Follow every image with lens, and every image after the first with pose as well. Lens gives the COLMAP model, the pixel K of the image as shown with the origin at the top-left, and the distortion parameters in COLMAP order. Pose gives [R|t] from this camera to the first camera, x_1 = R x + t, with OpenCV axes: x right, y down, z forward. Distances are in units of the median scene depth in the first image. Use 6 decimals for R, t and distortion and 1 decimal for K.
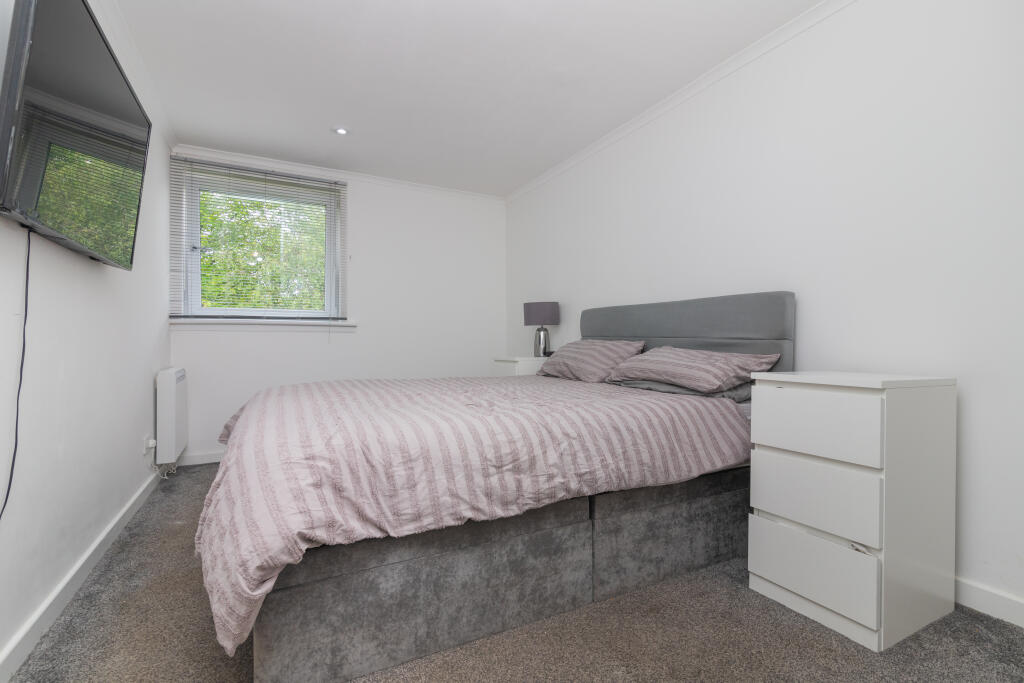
lens RADIAL K [[467.8, 0, 513.8], [0, 467.8, 342.7], [0, 0, 1]] dist [0.000934, -0.000862]
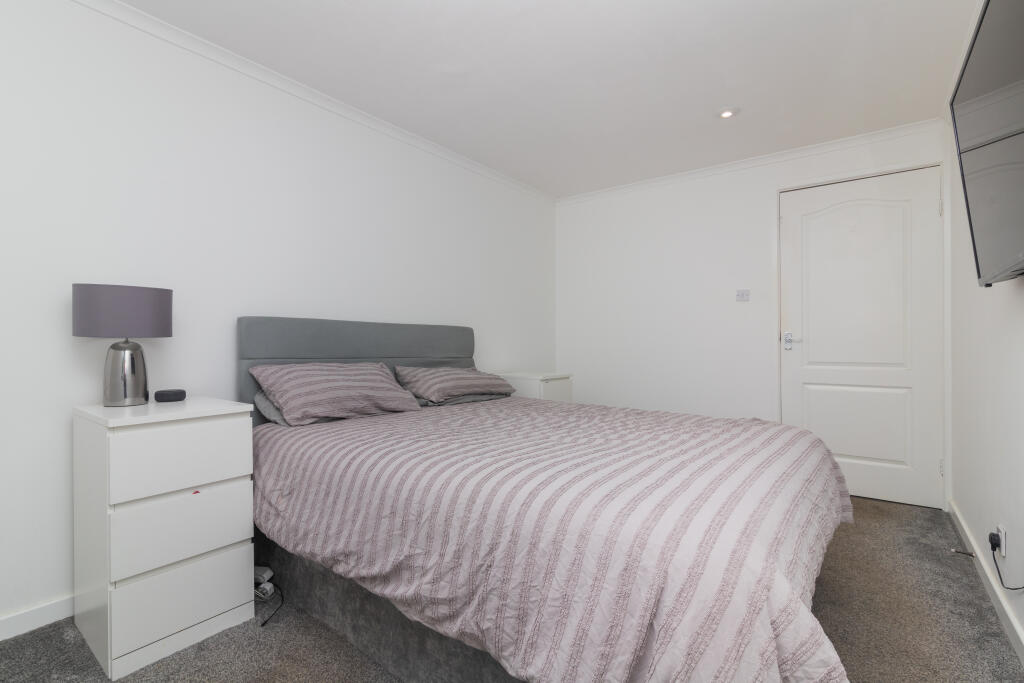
lens RADIAL K [[467.8, 0, 510.6], [0, 467.8, 343.1], [0, 0, 1]] dist [0.000934, -0.000862]
pose [[-0.407774, -0.002387, 0.913080, -0.873191], [-0.002682, 0.999995, 0.001416, -0.055961], [-0.913079, -0.001871, -0.407778, 1.402841]]
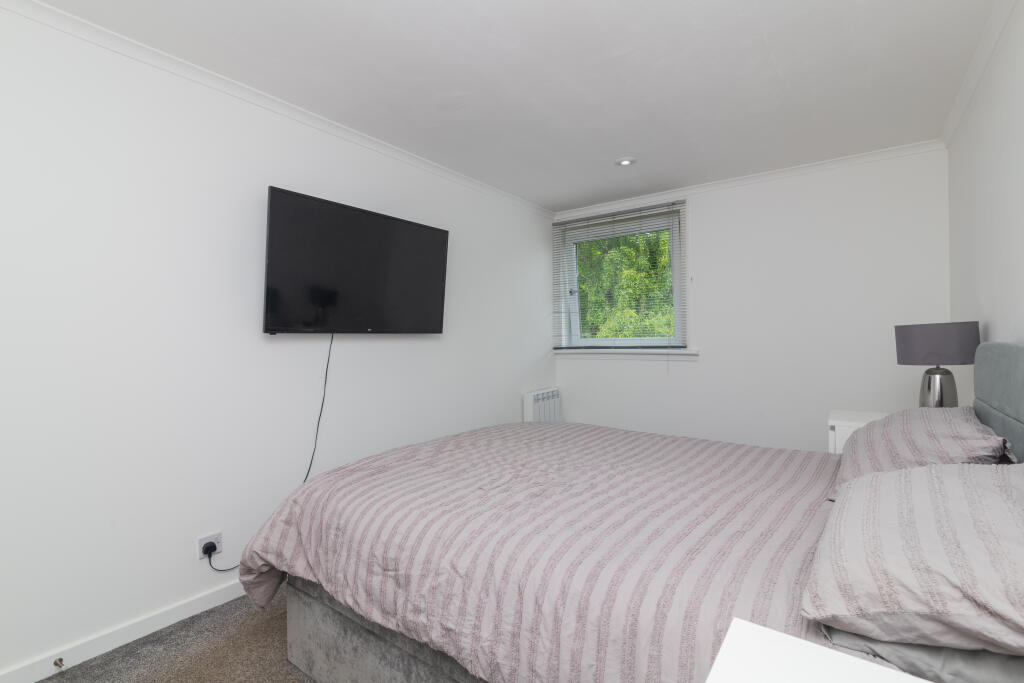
lens RADIAL K [[467.8, 0, 516.9], [0, 467.8, 345.0], [0, 0, 1]] dist [0.000934, -0.000862]
pose [[0.442133, 0.004153, -0.896940, 0.568404], [0.007490, 0.999937, 0.008322, -0.115000], [0.896918, -0.010397, 0.442074, 0.513401]]
